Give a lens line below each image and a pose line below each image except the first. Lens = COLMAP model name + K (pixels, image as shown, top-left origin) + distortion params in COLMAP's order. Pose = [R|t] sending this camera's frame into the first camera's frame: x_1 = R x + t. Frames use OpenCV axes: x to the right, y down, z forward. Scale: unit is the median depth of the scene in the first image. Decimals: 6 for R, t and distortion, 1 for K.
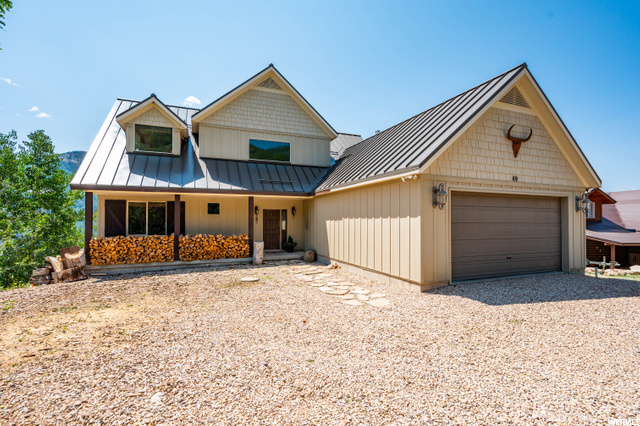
lens RADIAL K [[292.9, 0, 319.3], [0, 292.9, 214.5], [0, 0, 1]] dist [-0.011728, -0.000763]
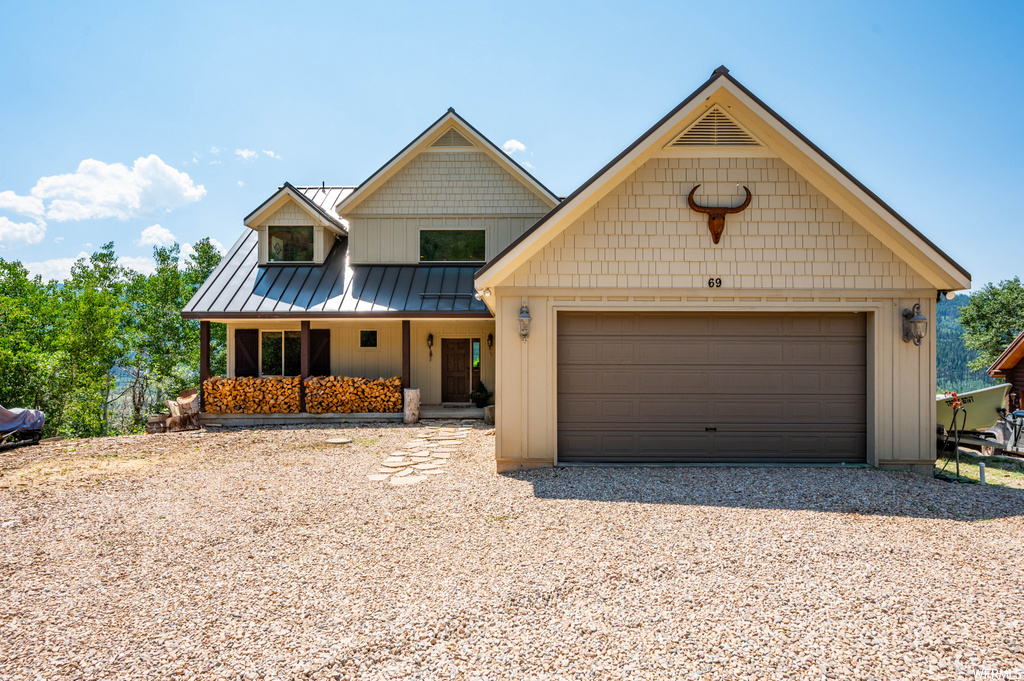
lens RADIAL K [[543.2, 0, 511.8], [0, 543.2, 345.1], [0, 0, 1]] dist [-0.023719, -0.000062]
pose [[0.926281, -0.005680, -0.376790, 0.476562], [0.008942, 0.999936, 0.006908, -0.012461], [0.376726, -0.009767, 0.926273, -0.045639]]
